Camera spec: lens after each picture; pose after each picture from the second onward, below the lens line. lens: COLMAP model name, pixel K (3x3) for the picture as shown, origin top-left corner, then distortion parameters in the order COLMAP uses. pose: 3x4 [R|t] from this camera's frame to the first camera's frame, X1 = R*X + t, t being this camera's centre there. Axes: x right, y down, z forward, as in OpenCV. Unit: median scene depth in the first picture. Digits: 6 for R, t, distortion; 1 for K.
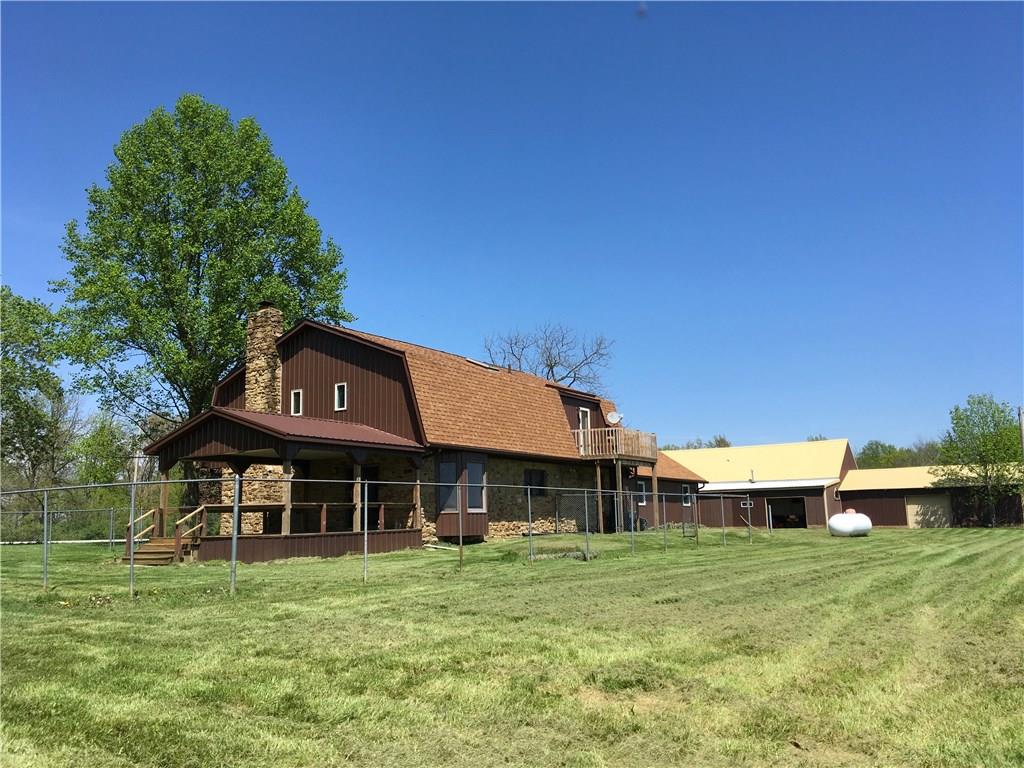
lens RADIAL K [[879.5, 0, 512.0], [0, 879.5, 384.0], [0, 0, 1]] dist [0.038254, -0.004452]
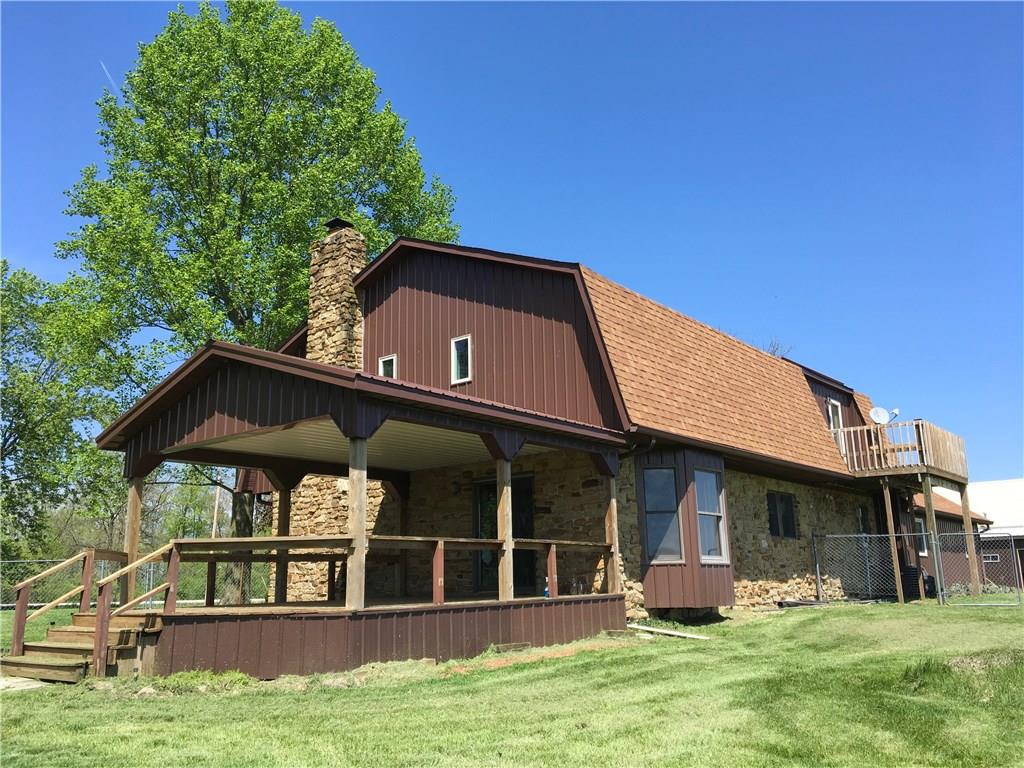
lens RADIAL K [[879.5, 0, 512.0], [0, 879.5, 384.0], [0, 0, 1]] dist [0.038254, -0.004452]
pose [[0.993583, -0.022561, -0.110836, -0.099225], [0.015394, 0.997761, -0.065091, 0.069040], [0.112056, 0.062967, 0.991705, 0.438867]]
